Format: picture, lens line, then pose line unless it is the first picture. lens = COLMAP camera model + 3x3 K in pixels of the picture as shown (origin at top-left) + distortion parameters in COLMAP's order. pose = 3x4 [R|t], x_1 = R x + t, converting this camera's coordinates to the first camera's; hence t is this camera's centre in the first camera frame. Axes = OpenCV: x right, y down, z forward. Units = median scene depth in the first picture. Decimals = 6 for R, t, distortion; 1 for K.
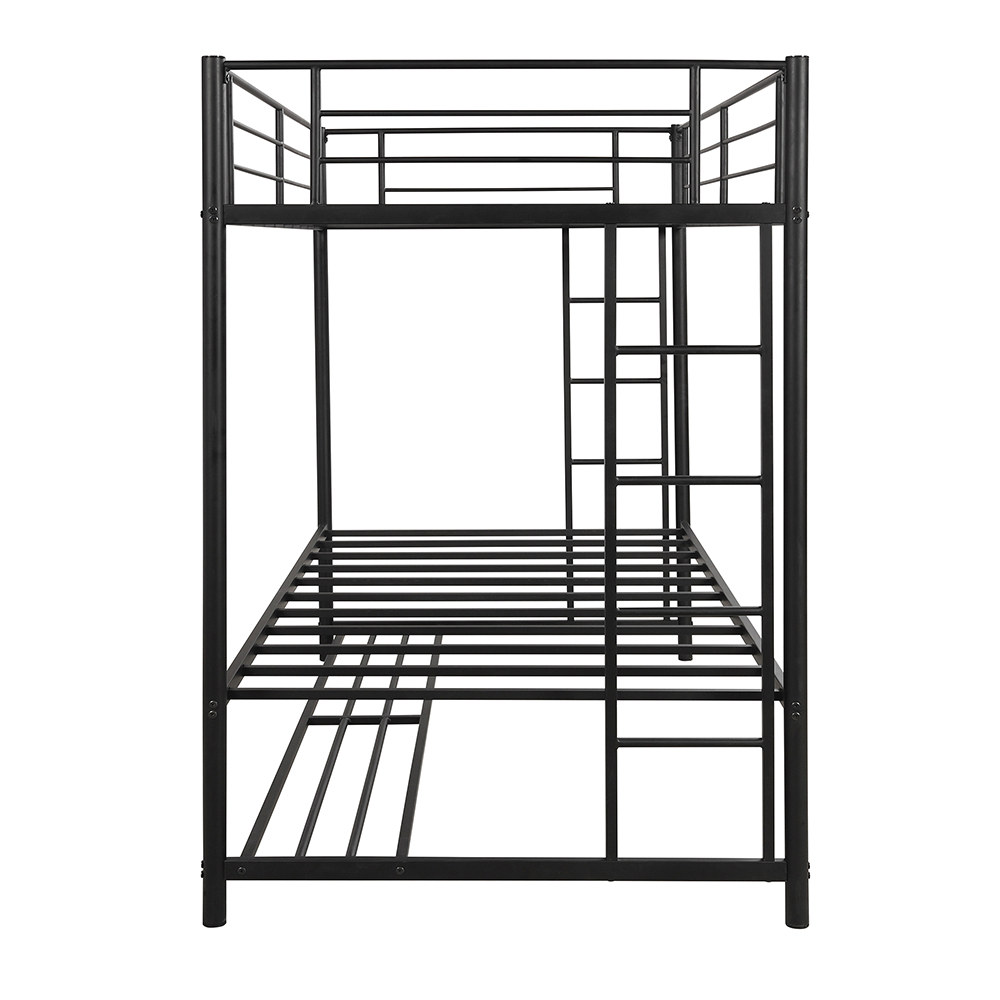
lens RADIAL K [[1747.7, 0, 501.1], [0, 1747.7, 505.5], [0, 0, 1]] dist [-0.092819, 0.000000]
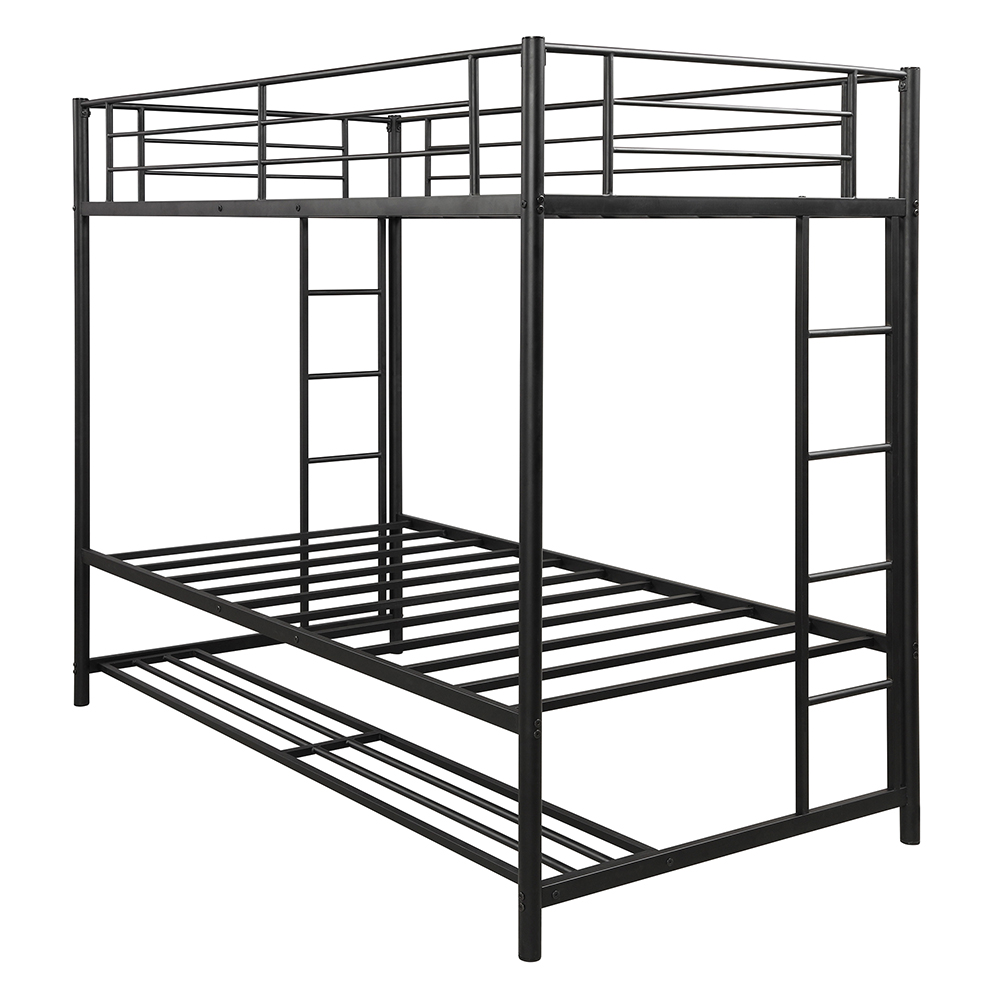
lens RADIAL K [[1800.3, 0, 496.2], [0, 1800.3, 493.2], [0, 0, 1]] dist [-0.012997, 0.000000]
pose [[0.817177, -0.086090, 0.569921, -0.699766], [0.089826, 0.995723, 0.021613, -0.031979], [-0.569345, 0.033532, 0.821415, 0.195525]]
